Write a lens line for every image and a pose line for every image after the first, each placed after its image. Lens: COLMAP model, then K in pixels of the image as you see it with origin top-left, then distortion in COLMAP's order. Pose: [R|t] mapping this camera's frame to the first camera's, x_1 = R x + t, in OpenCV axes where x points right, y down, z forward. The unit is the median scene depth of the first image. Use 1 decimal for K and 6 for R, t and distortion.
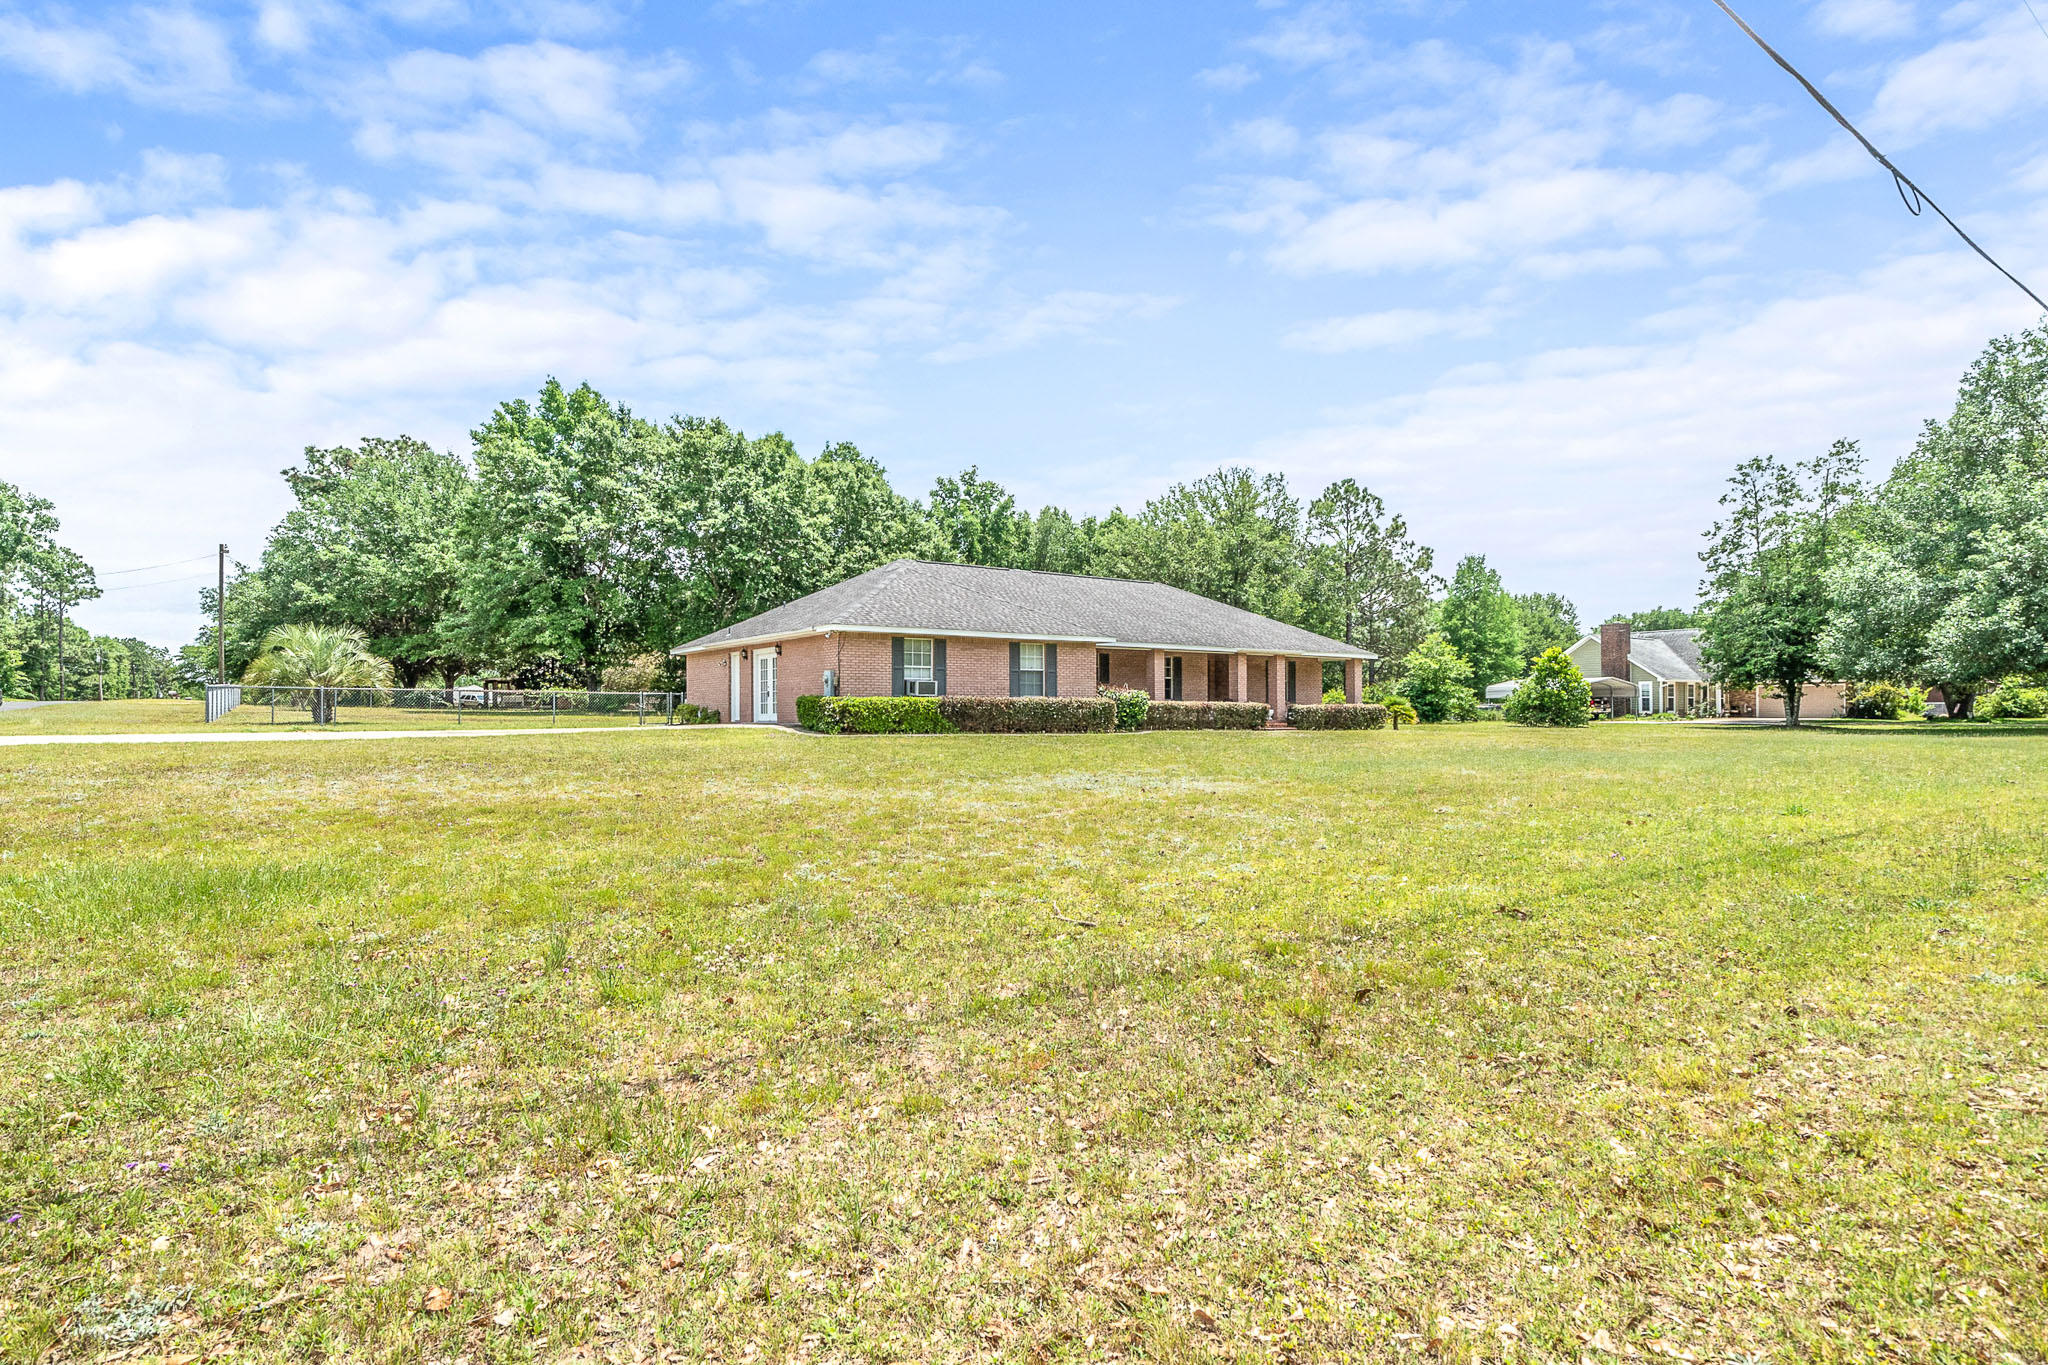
lens RADIAL K [[1120.9, 0, 1023.1], [0, 1120.9, 679.8], [0, 0, 1]] dist [-0.001454, -0.001991]
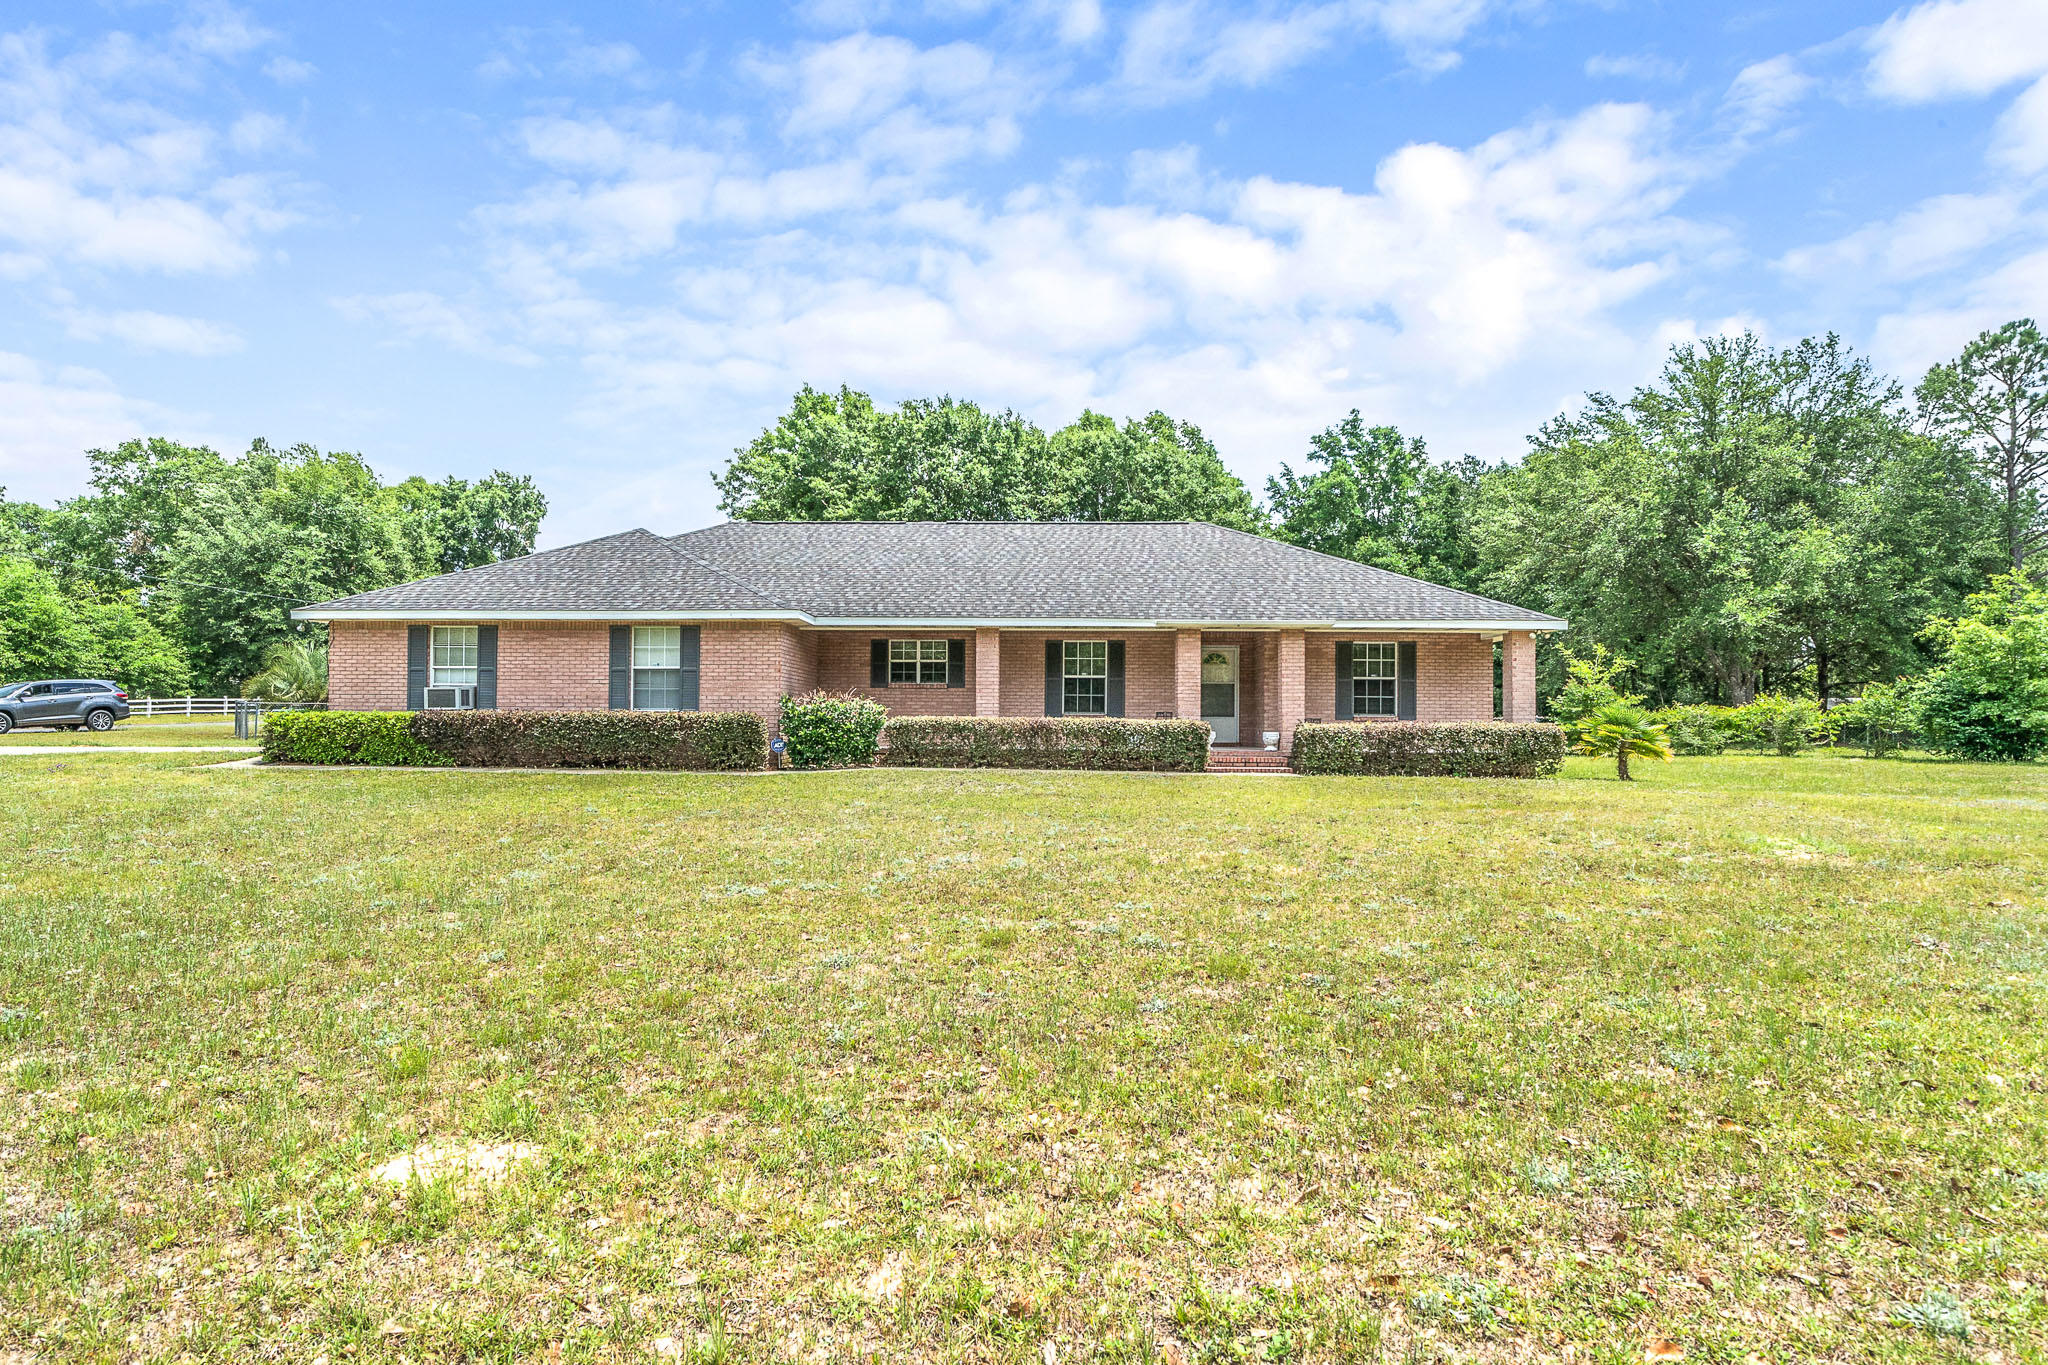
lens RADIAL K [[1120.9, 0, 1026.3], [0, 1120.9, 681.3], [0, 0, 1]] dist [-0.001454, -0.001991]
pose [[0.793533, -0.024110, -0.608049, 0.542807], [0.013721, 0.999670, -0.021732, 0.015015], [0.608372, 0.008902, 0.793602, 0.603394]]
